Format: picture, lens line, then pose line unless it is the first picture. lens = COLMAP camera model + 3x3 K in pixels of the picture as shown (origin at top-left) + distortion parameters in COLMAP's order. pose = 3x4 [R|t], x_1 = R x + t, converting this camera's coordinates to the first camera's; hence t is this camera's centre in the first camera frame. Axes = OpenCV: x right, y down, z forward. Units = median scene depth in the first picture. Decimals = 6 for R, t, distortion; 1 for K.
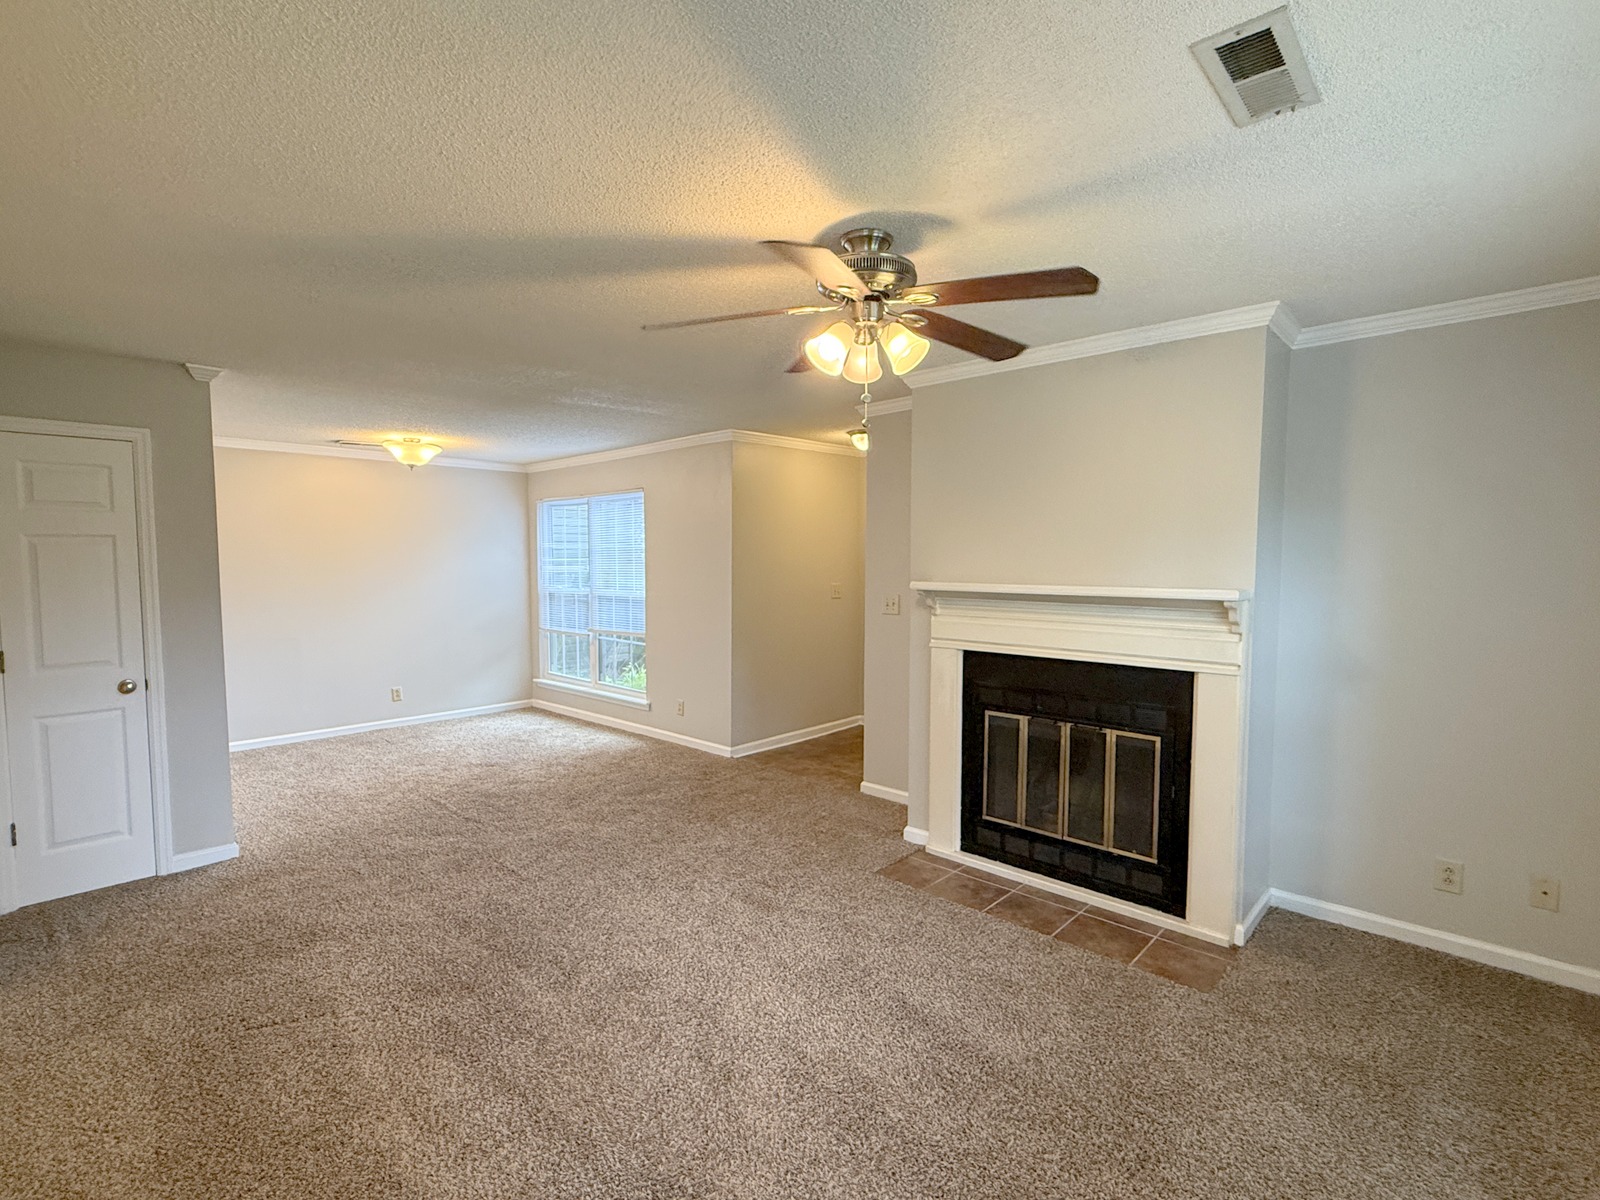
lens RADIAL K [[757.9, 0, 800.8], [0, 757.9, 601.3], [0, 0, 1]] dist [0.002017, -0.000357]
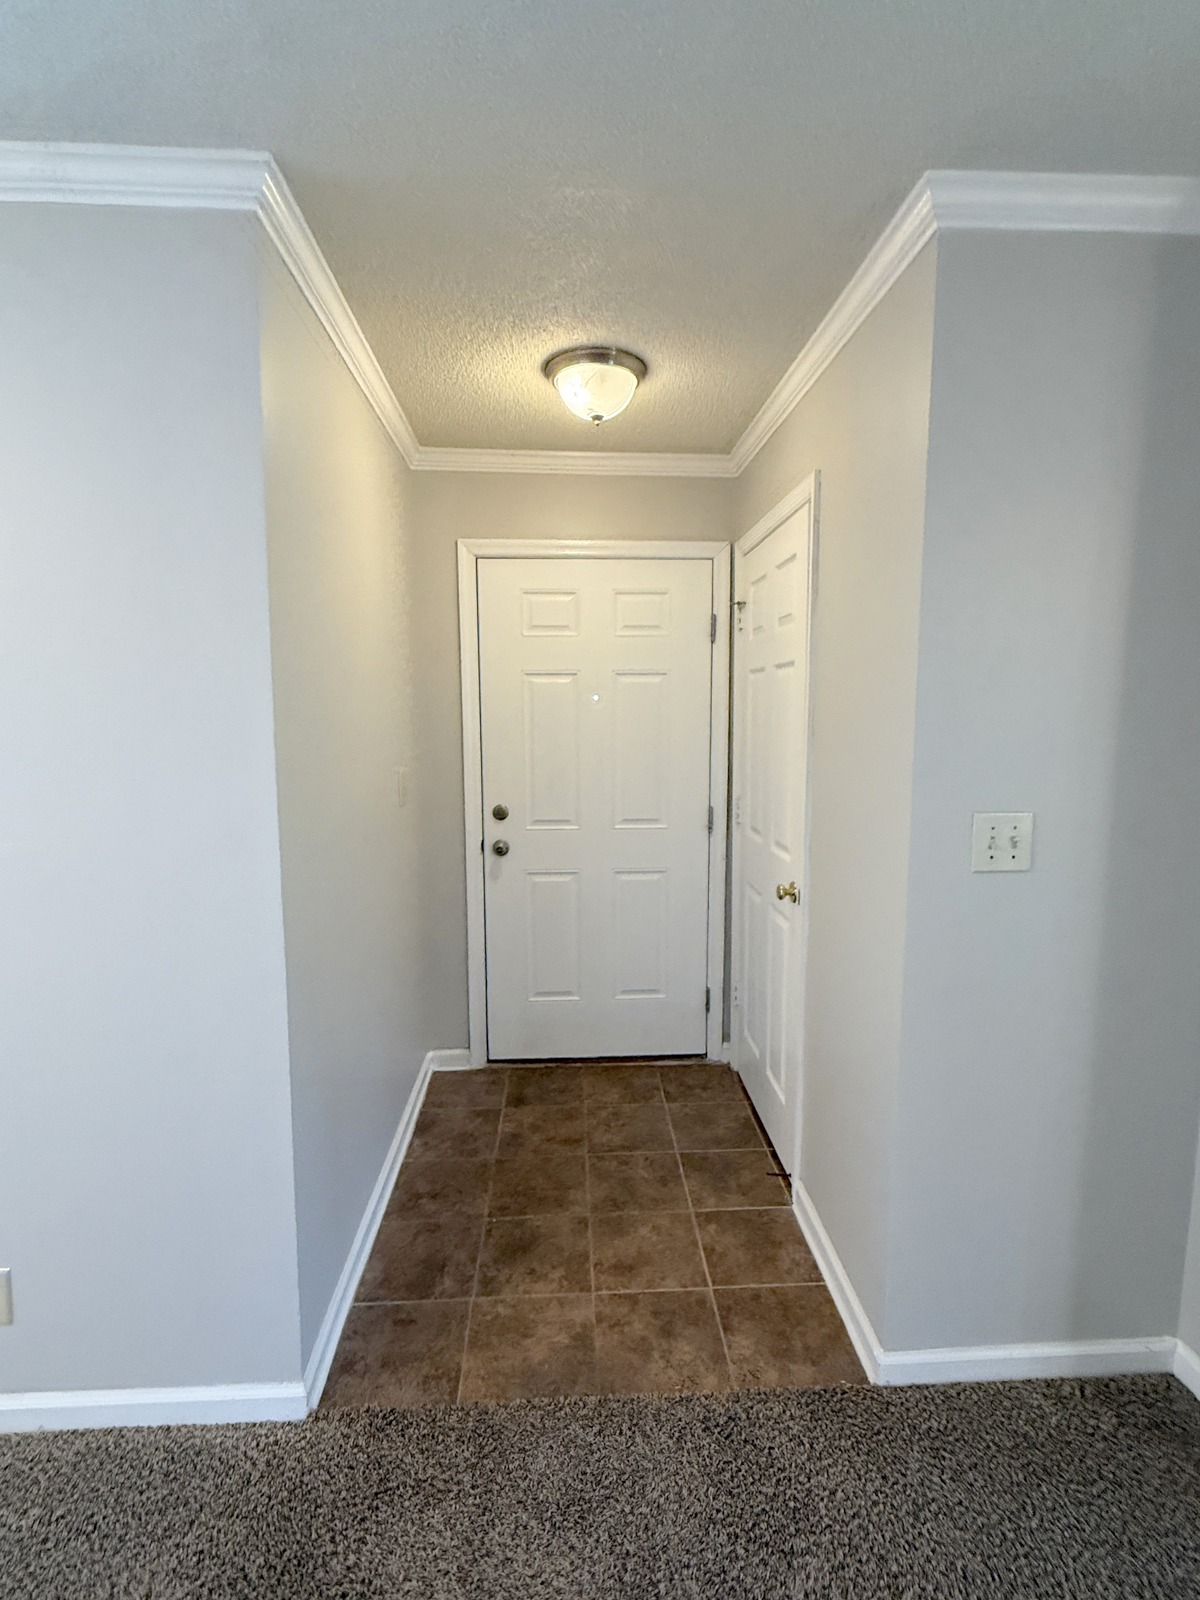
lens RADIAL K [[766.9, 0, 600.0], [0, 766.9, 800.0], [0, 0, 1]] dist [0.000959, -0.000138]
pose [[0.693131, -0.085680, 0.715702, -0.312278], [0.043443, 0.996071, 0.077172, -0.061613], [-0.719502, -0.022398, 0.694129, 1.126862]]
